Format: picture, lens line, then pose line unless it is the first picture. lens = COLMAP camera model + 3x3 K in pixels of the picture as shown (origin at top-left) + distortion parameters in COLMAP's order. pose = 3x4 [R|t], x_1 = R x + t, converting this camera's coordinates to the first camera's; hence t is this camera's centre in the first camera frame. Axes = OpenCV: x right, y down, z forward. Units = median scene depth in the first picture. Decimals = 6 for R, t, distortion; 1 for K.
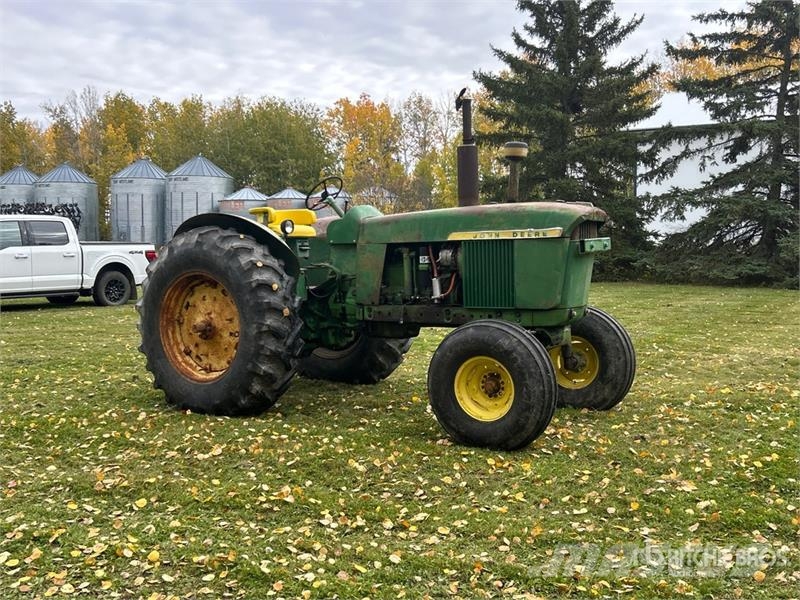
lens RADIAL K [[859.4, 0, 400.0], [0, 859.4, 300.0], [0, 0, 1]] dist [0.073483, -0.020750]
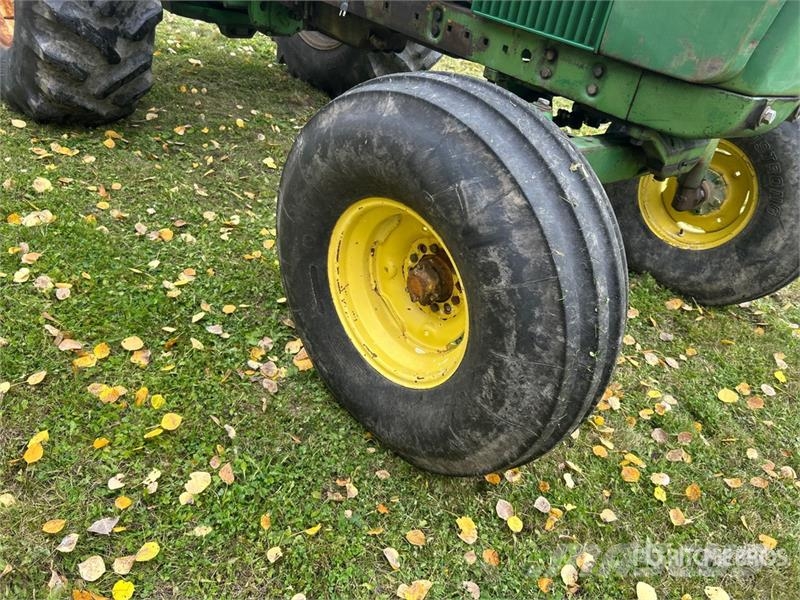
lens RADIAL K [[601.1, 0, 400.0], [0, 601.1, 300.0], [0, 0, 1]] dist [0.040333, -0.029218]
pose [[0.949101, 0.293685, -0.113825, 0.114418], [-0.204366, 0.849181, 0.486955, -0.007189], [0.239670, -0.438908, 0.865978, 0.722772]]
